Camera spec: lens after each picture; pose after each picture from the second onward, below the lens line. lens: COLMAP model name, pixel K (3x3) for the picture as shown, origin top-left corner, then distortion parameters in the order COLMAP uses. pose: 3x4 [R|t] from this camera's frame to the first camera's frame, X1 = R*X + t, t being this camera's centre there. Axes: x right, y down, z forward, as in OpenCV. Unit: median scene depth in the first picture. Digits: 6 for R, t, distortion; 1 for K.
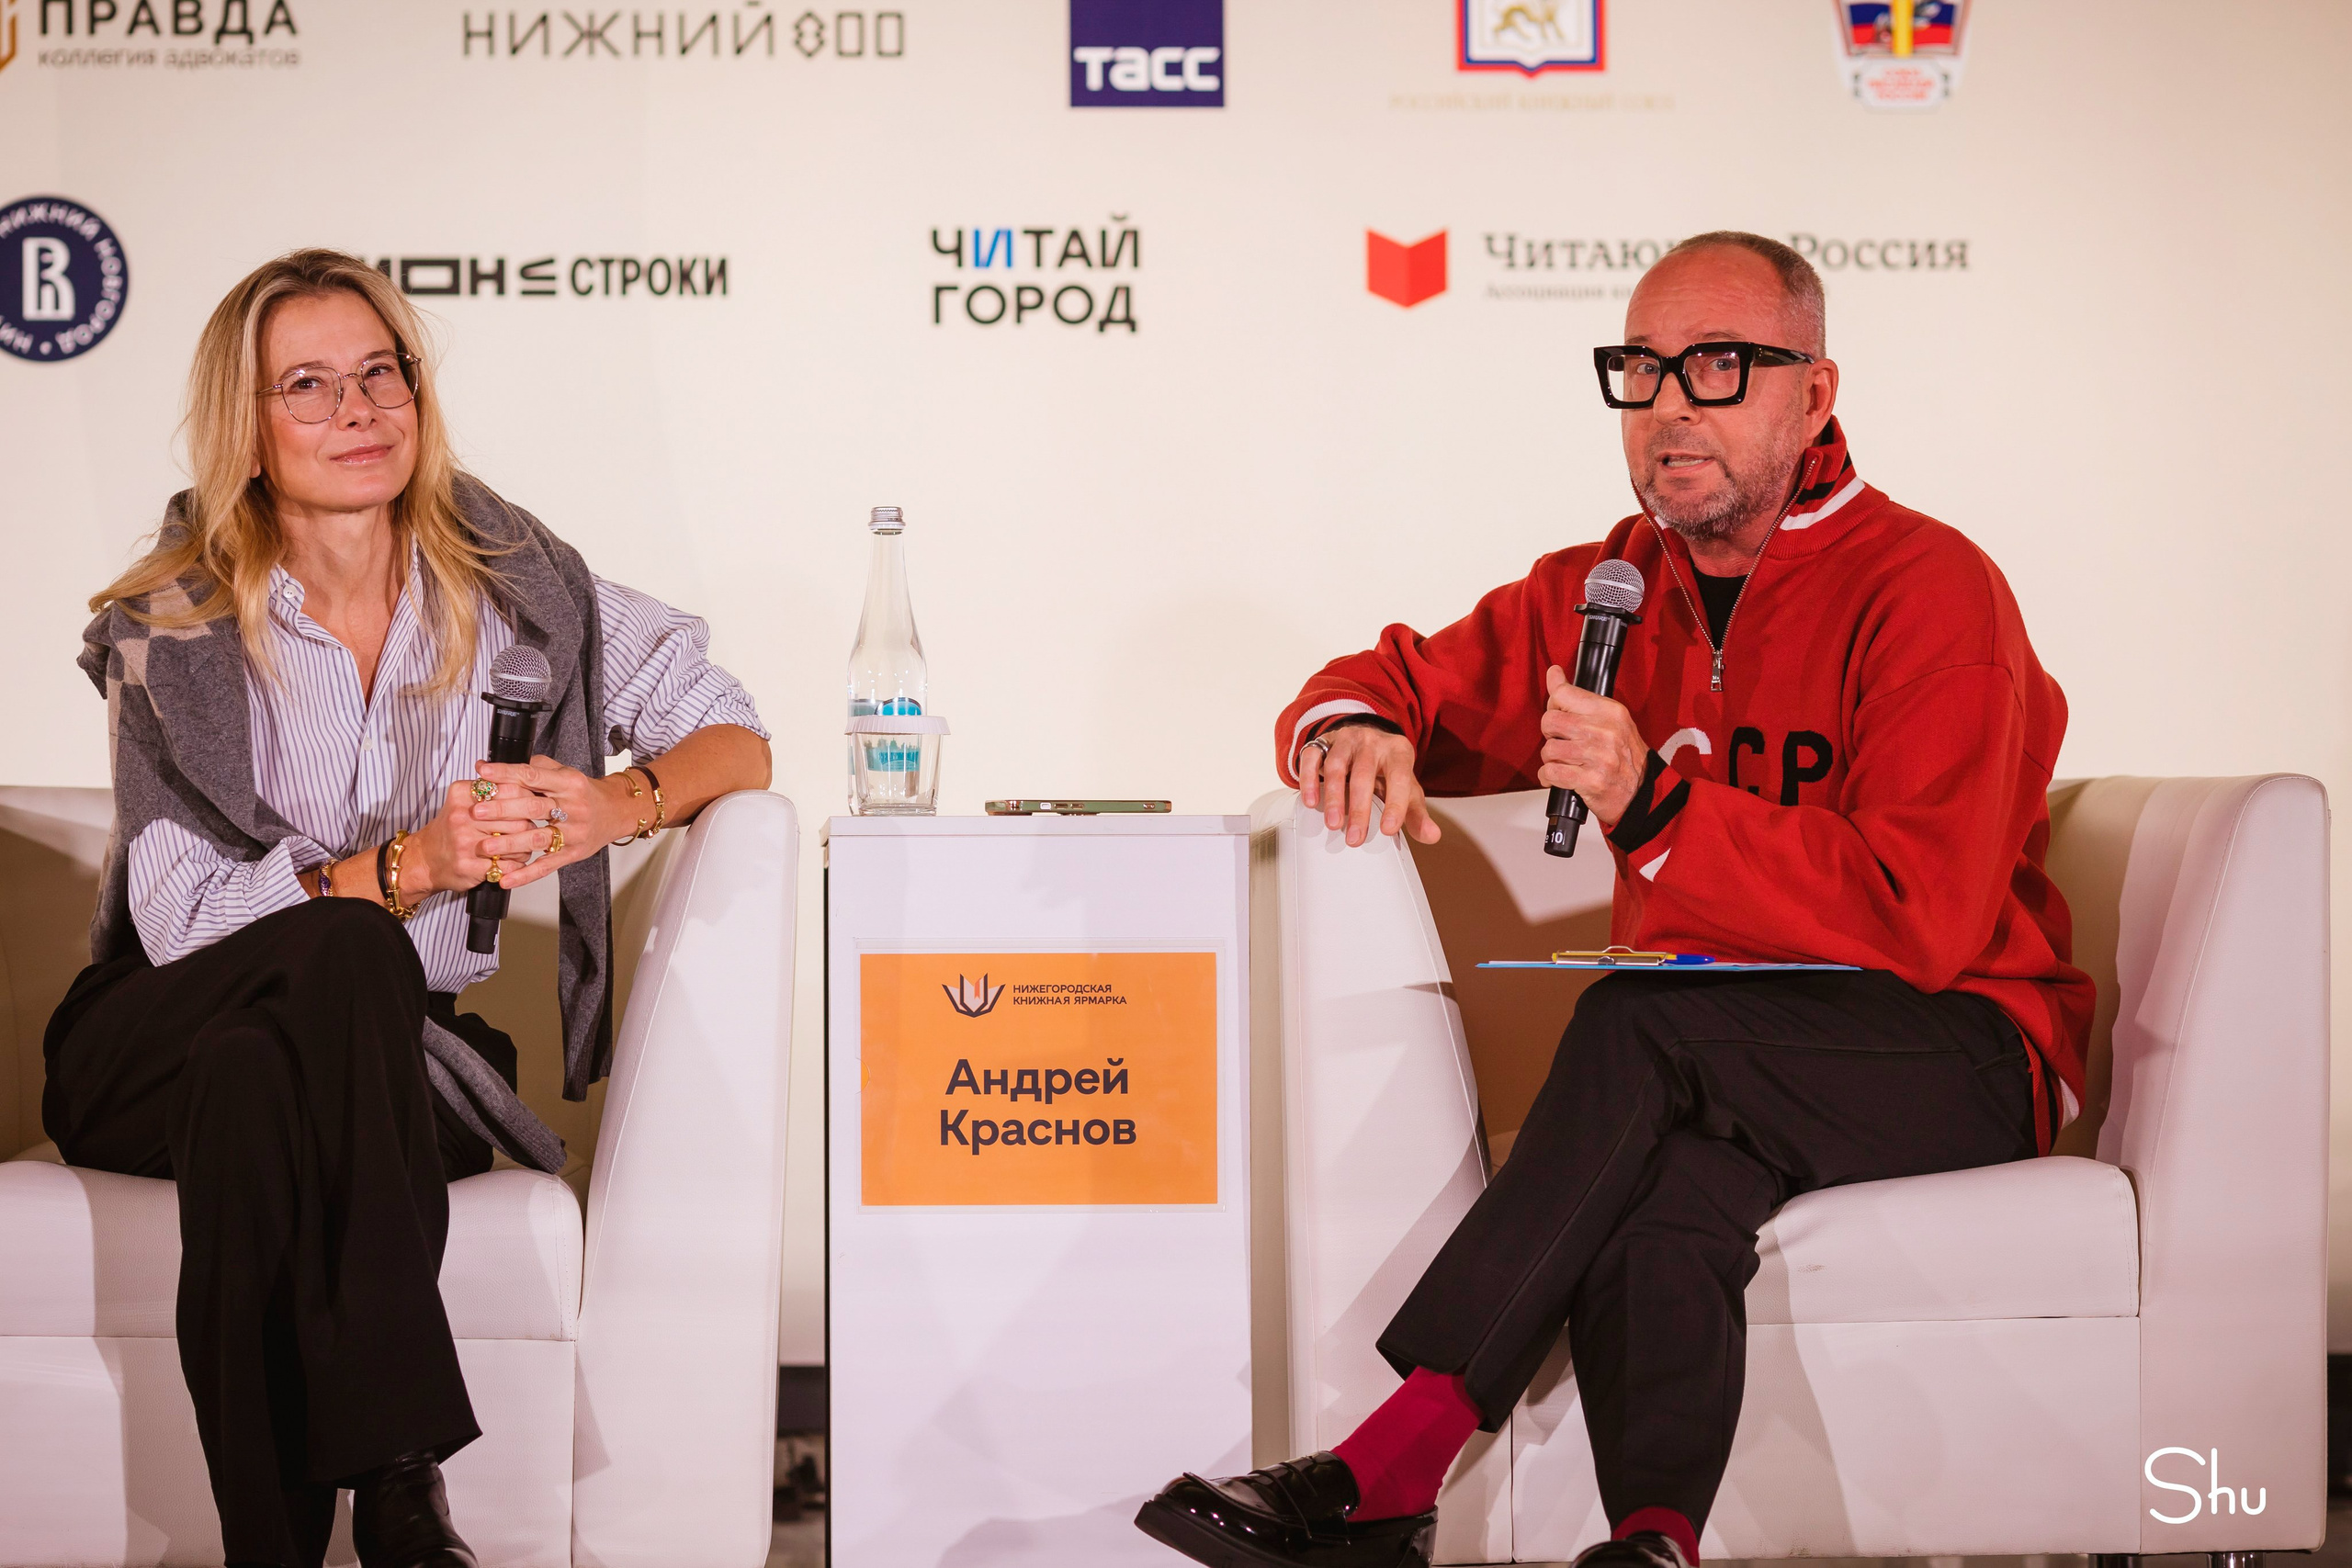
lens RADIAL K [[9258.0, 0, 1185.4], [0, 9258.0, 884.8], [0, 0, 1]] dist [-0.046238, -1.029411]
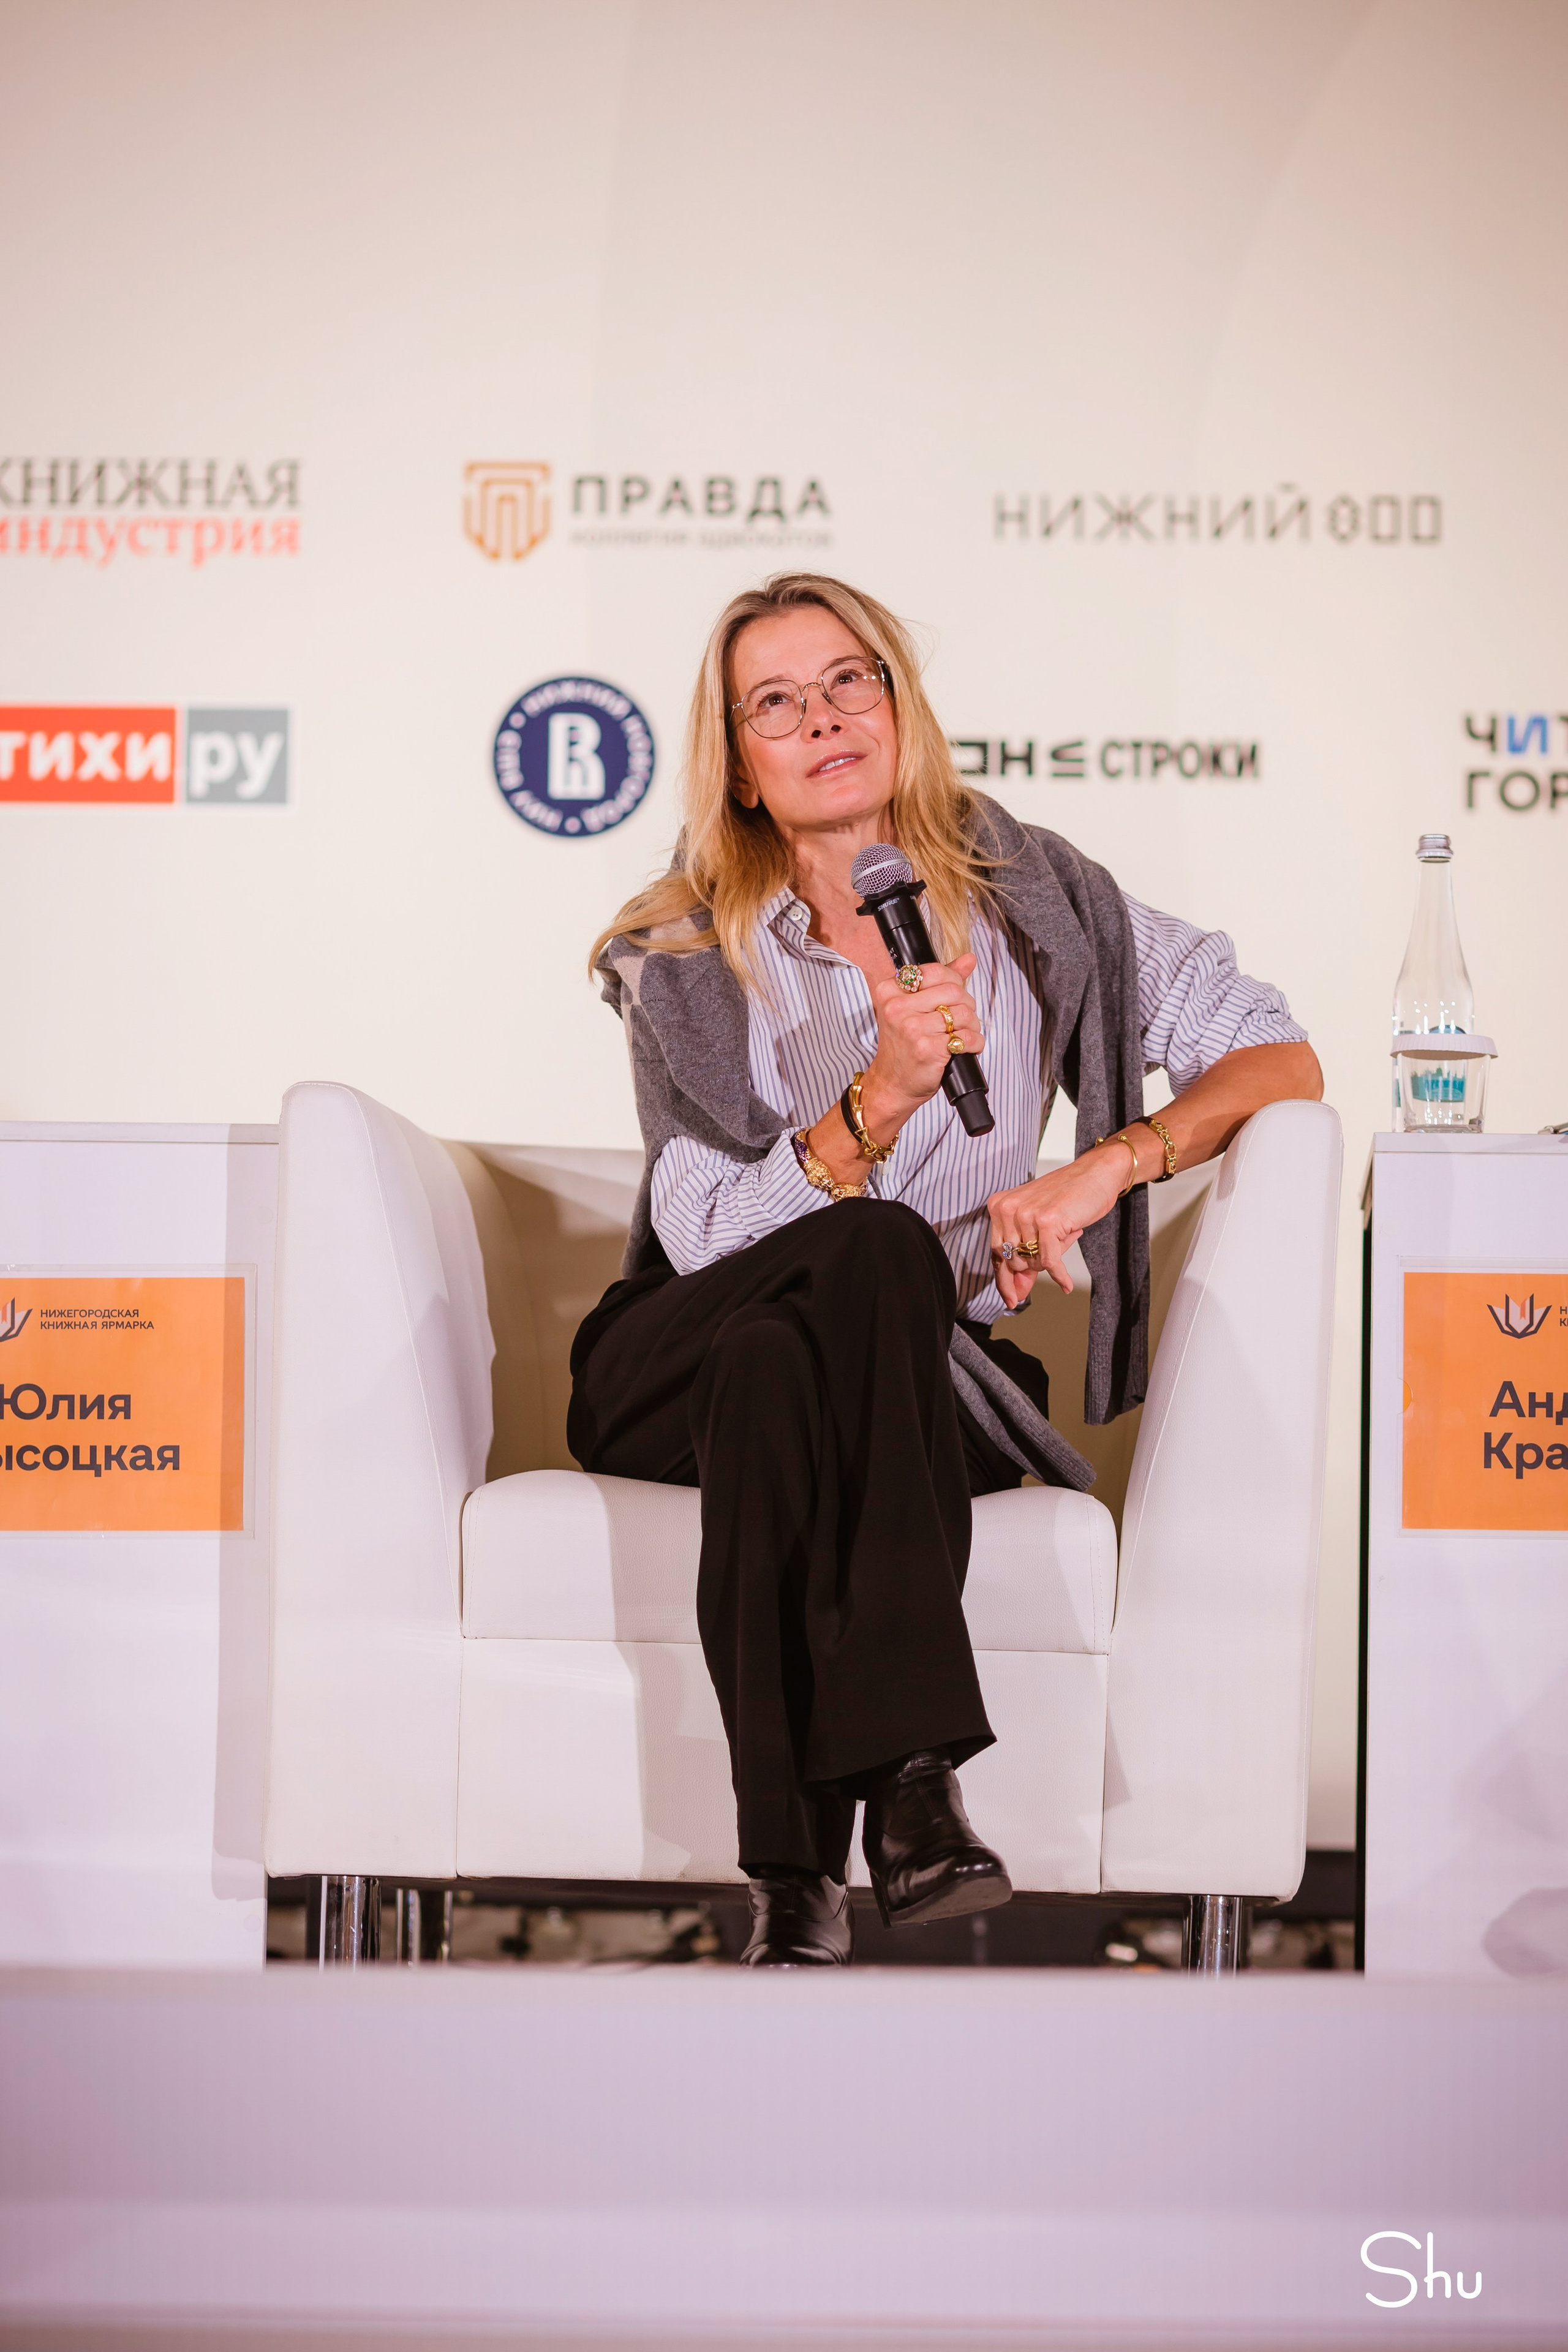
lens RADIAL K [[9258.9, 0, 784.0], [0, 9258.9, 1176.0], [0, 0, 1]] dist [-0.046238, -1.029411]
pose [[0.995547, 0.010169, -0.093715, -0.006735], [-0.017995, 0.996383, -0.083051, 0.061885], [0.092531, 0.084368, 0.992129, 0.015904]]
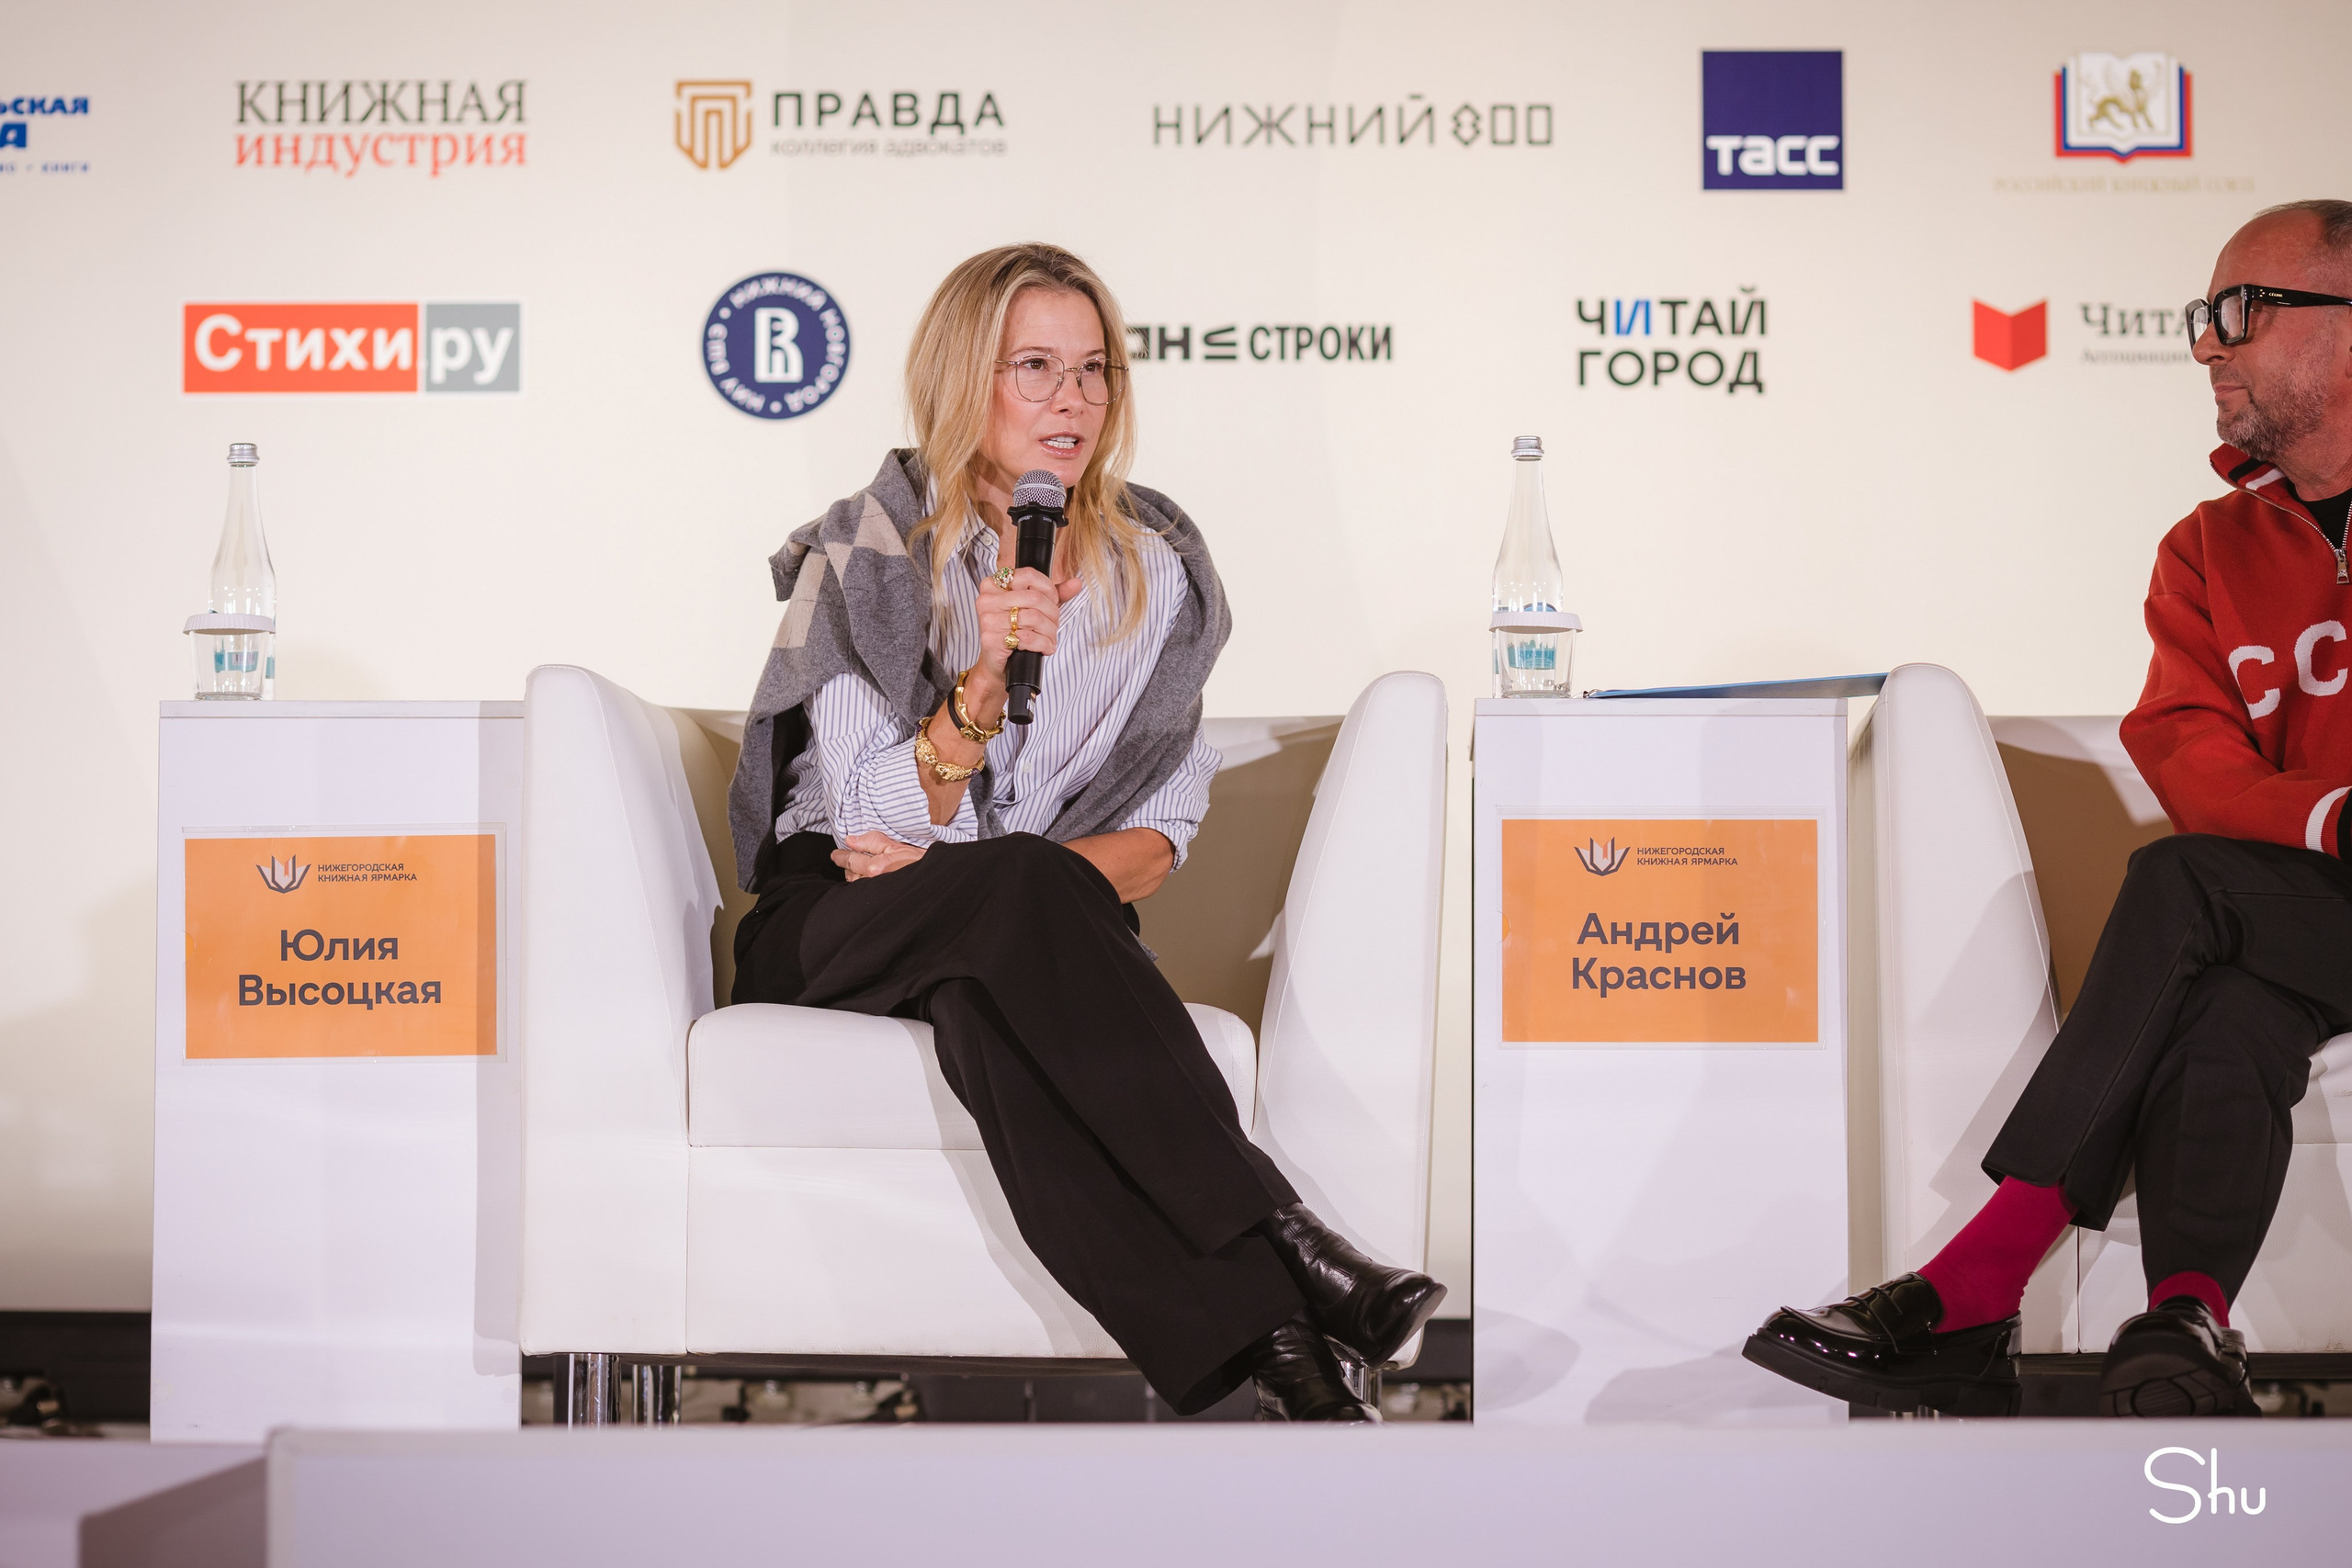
lens RADIAL K [[9400.1, 0, 1176.0], [0, 9400.1, 784.0], [0, 0, 1]] dist [-0.098606, 1.718286]
pose [[0.997236, 0.000355, -0.074293, 0.008114], [-0.005405, 0.997685, -0.067785, 0.062850], [0.074097, 0.067999, 0.994930, -0.112572]]
